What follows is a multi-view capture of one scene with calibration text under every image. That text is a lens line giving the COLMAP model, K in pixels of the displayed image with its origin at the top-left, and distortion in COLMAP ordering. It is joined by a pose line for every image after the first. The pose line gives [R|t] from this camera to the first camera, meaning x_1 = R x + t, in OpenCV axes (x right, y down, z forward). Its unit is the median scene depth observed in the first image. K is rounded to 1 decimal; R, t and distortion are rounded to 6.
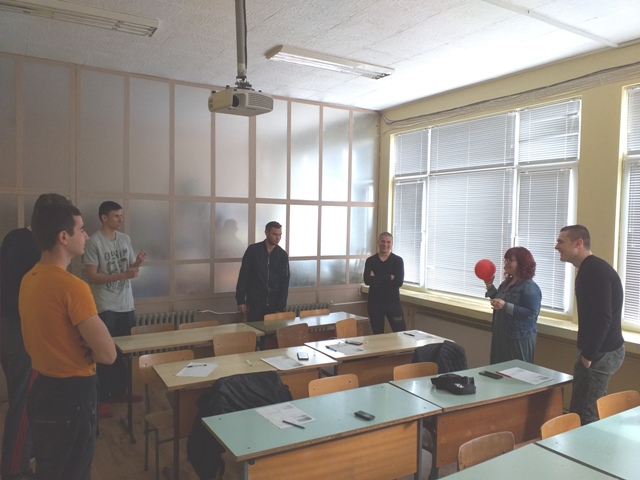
lens RADIAL K [[511.7, 0, 320.0], [0, 511.7, 240.0], [0, 0, 1]] dist [0.157939, -0.262031]
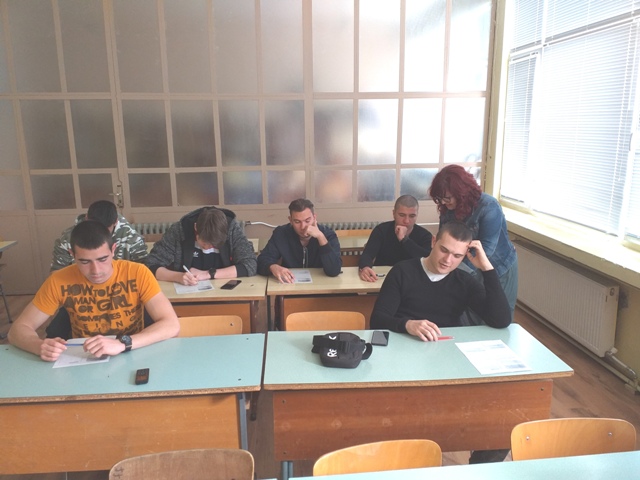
lens RADIAL K [[515.9, 0, 320.0], [0, 515.9, 240.0], [0, 0, 1]] dist [0.060601, -0.082618]
pose [[0.898074, 0.070231, -0.434201, 0.339073], [0.004346, 0.985705, 0.168425, 0.016024], [0.439822, -0.153145, 0.884931, 0.275209]]
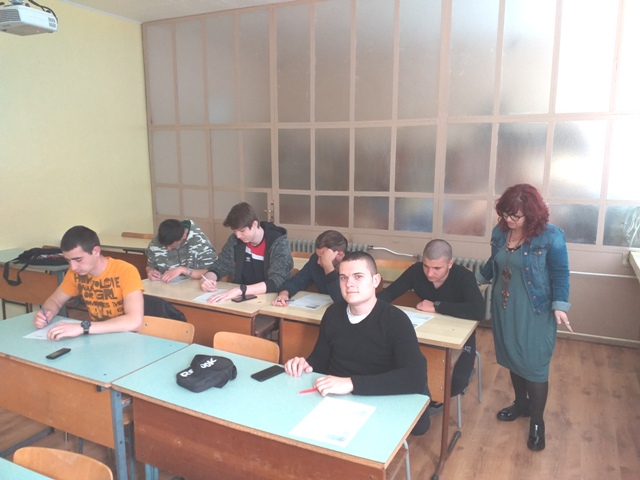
lens RADIAL K [[515.9, 0, 320.0], [0, 515.9, 240.0], [0, 0, 1]] dist [0.060601, -0.082618]
pose [[0.522821, 0.122348, -0.843617, 0.577973], [-0.027991, 0.991577, 0.126459, 0.012563], [0.851983, -0.042502, 0.521841, 0.513462]]
